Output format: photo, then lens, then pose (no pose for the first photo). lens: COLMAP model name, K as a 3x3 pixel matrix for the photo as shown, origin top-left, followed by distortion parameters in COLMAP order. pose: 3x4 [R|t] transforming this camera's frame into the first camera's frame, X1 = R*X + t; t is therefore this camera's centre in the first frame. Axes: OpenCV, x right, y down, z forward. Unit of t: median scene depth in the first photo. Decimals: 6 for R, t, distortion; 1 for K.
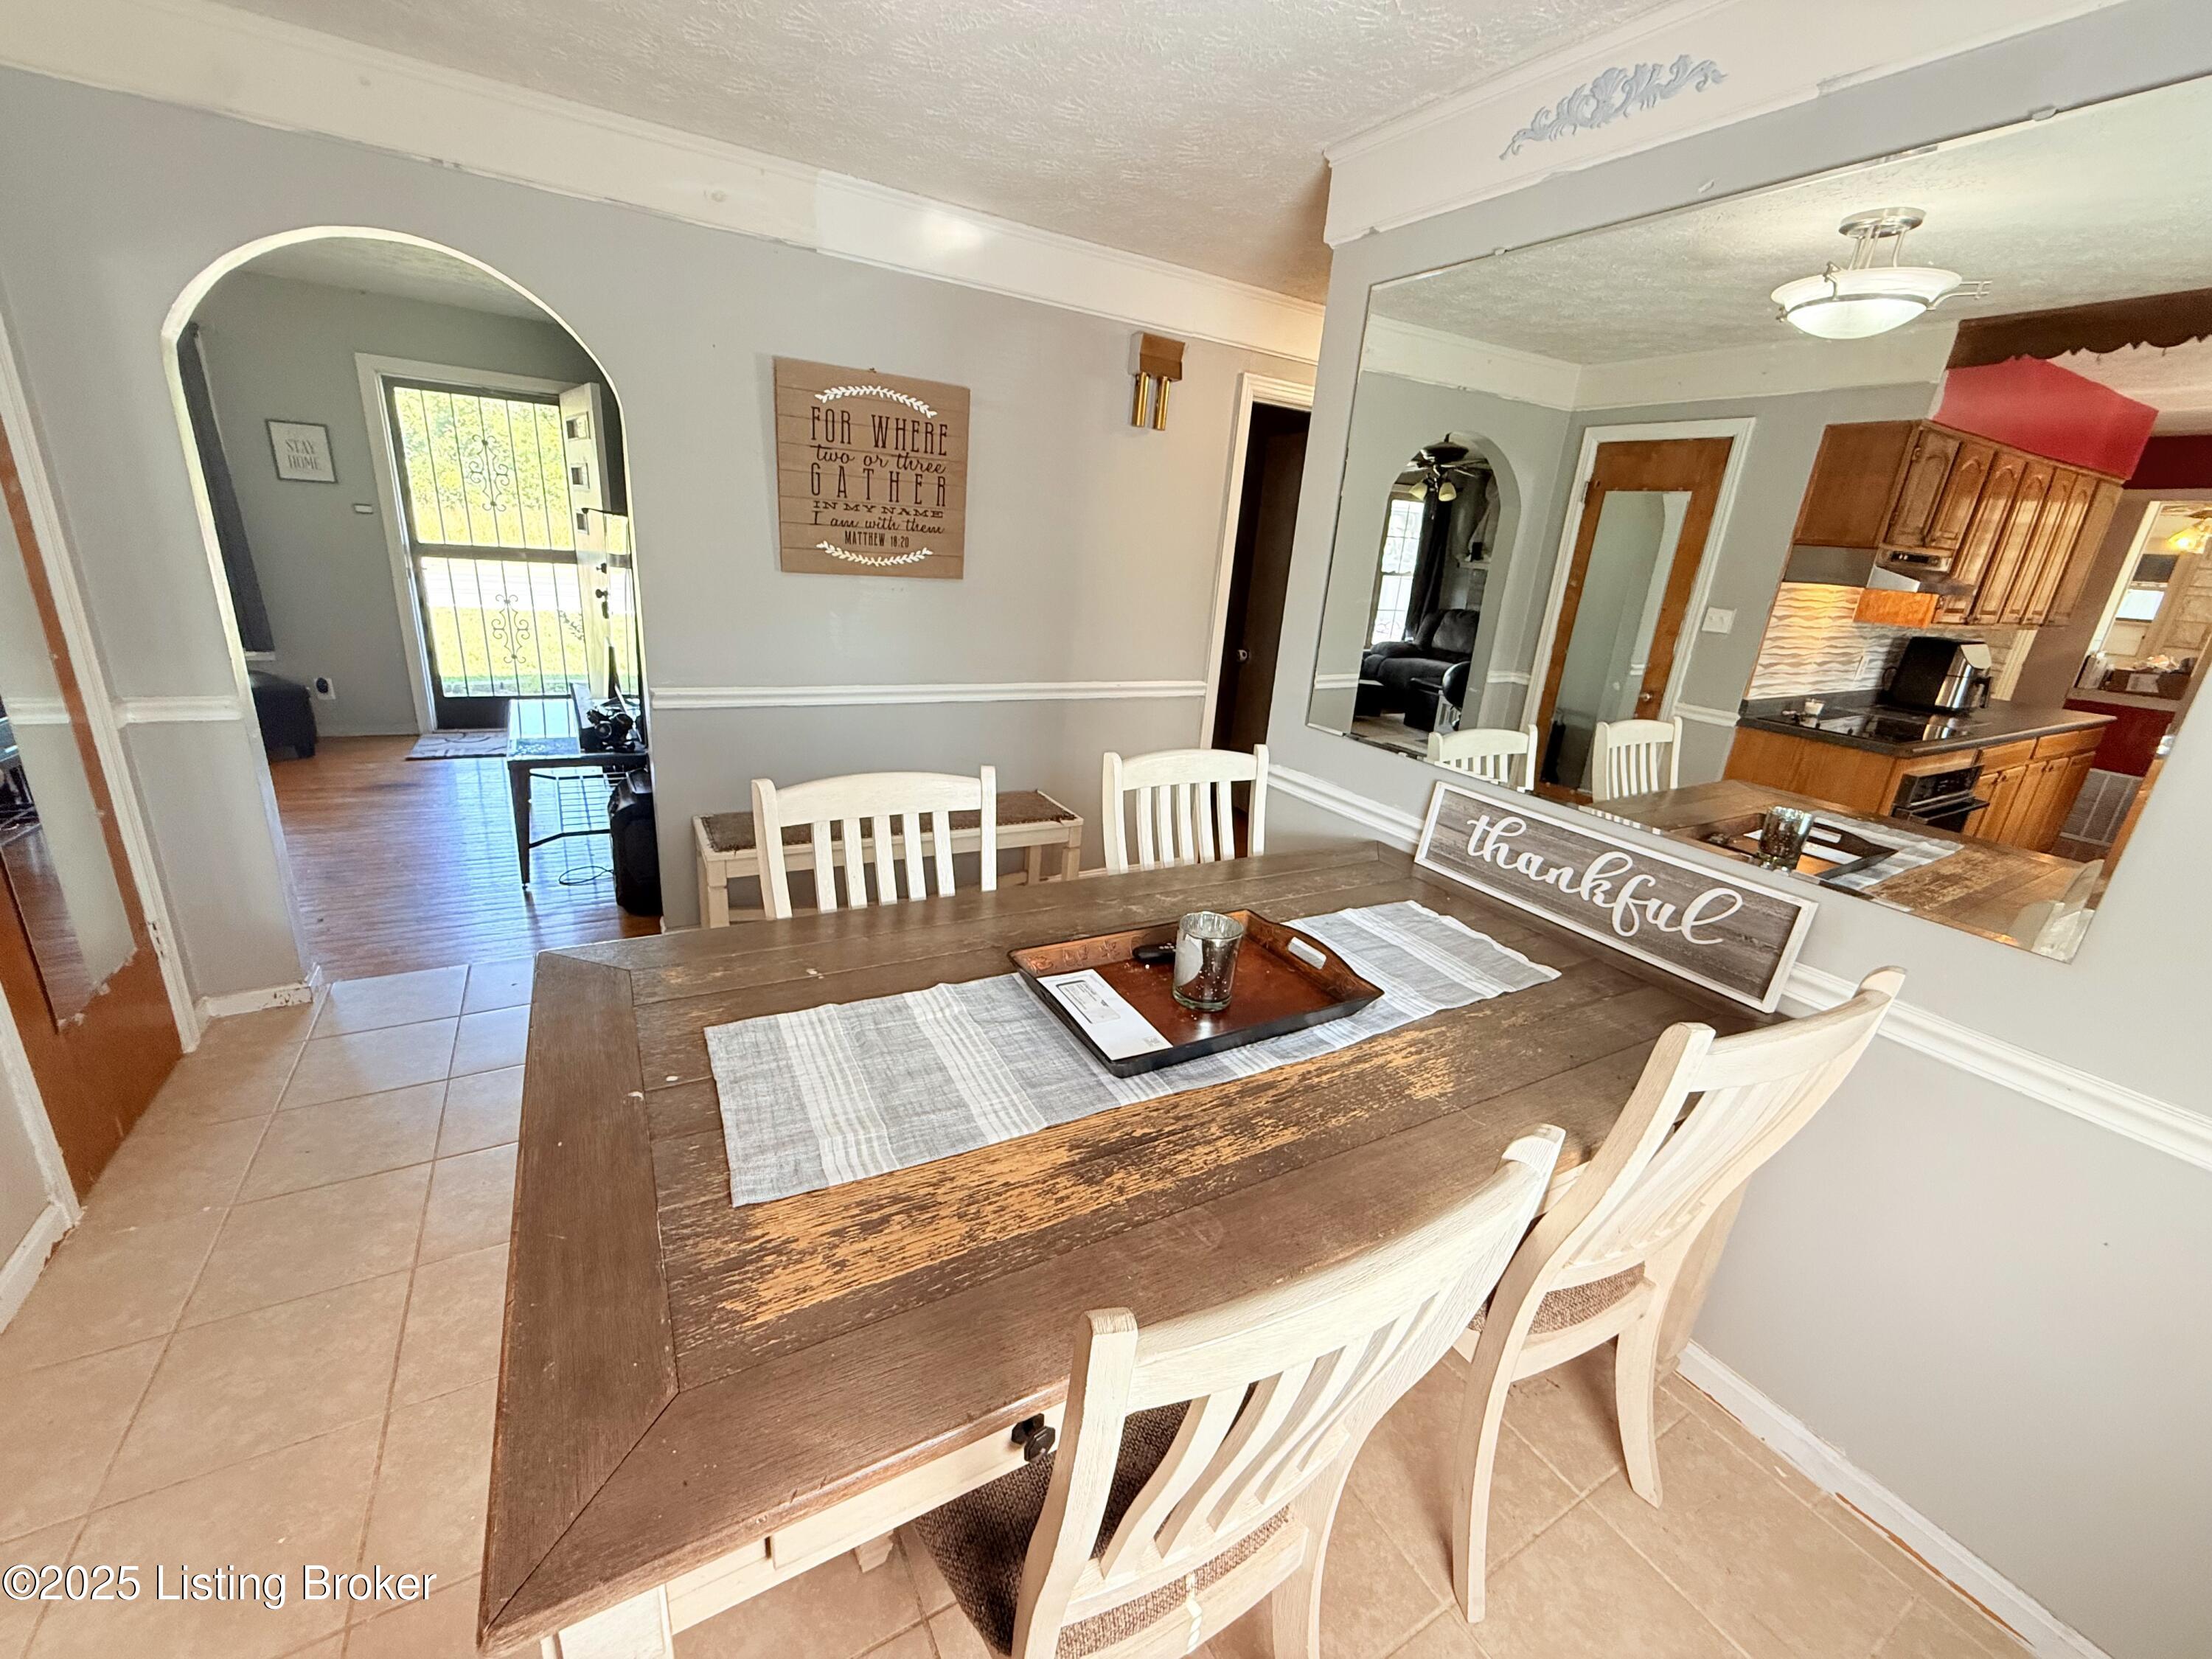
lens RADIAL K [[876.9, 0, 1109.4], [0, 876.9, 827.4], [0, 0, 1]] dist [-0.007927, -0.000151]
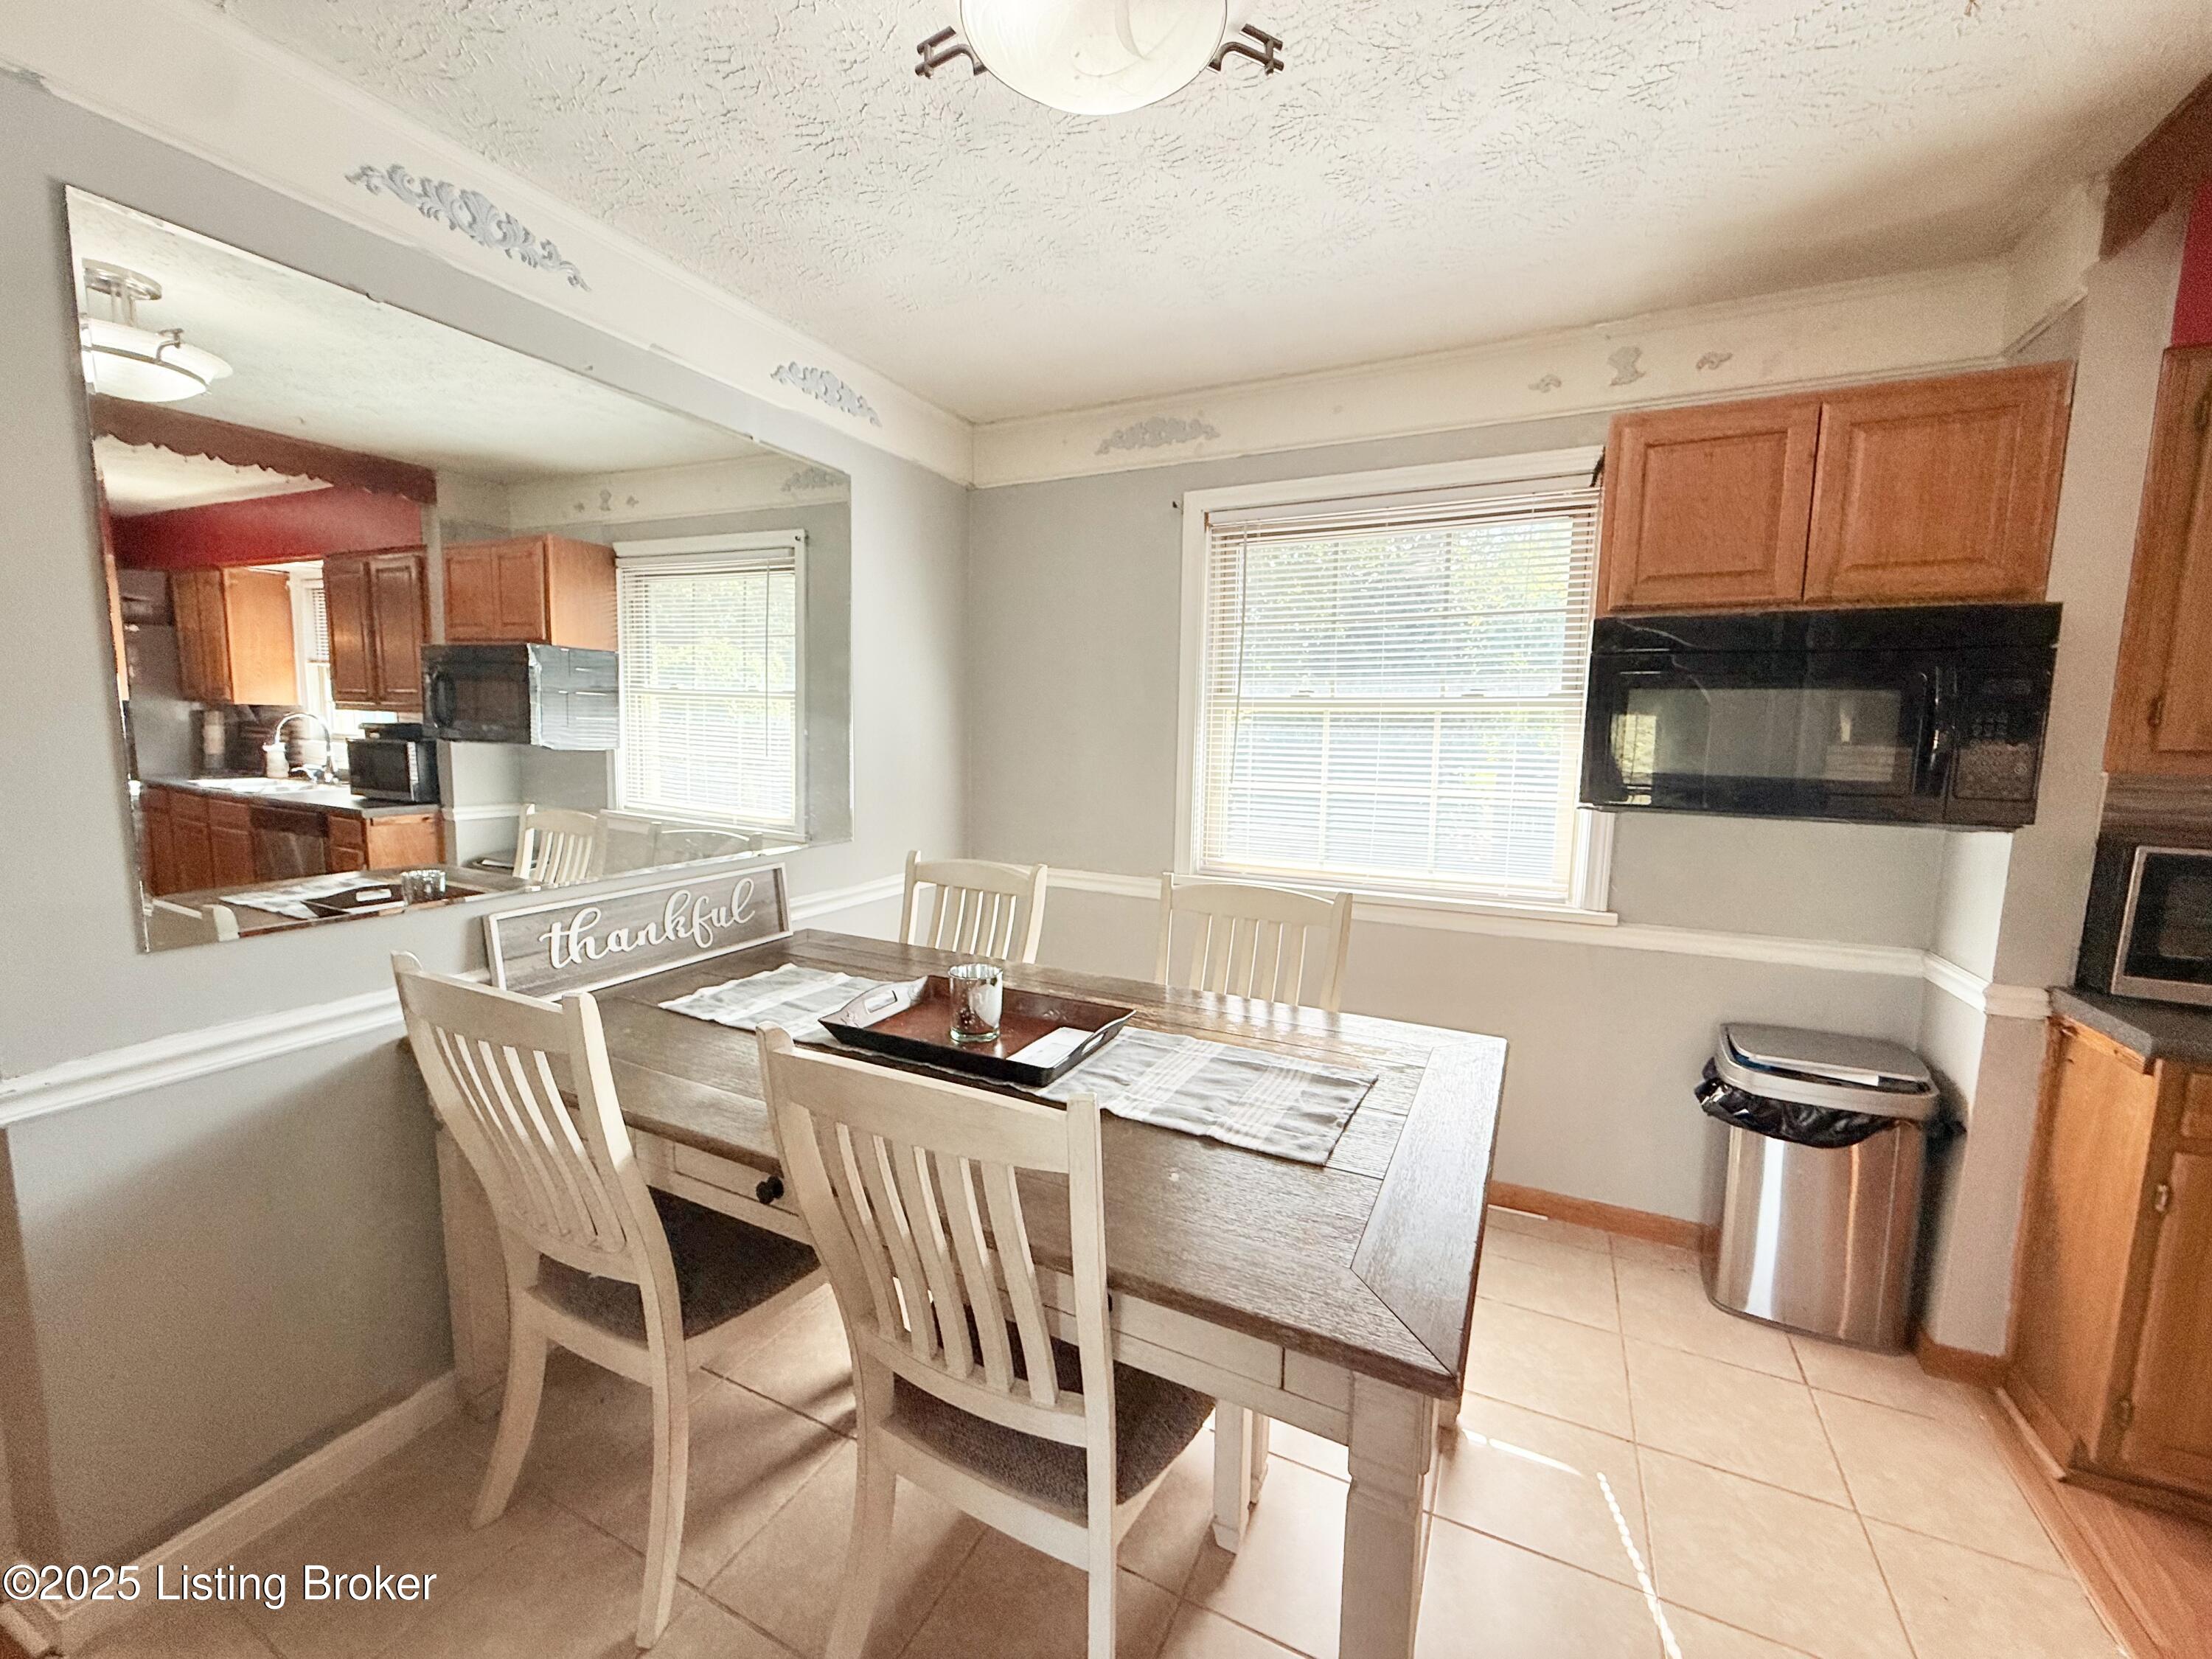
lens RADIAL K [[876.9, 0, 1108.8], [0, 876.9, 827.5], [0, 0, 1]] dist [-0.007927, -0.000151]
pose [[-0.557374, -0.188490, 0.808582, -0.454701], [0.193697, 0.917494, 0.347399, -0.224117], [-0.807351, 0.350251, -0.474877, 0.645808]]
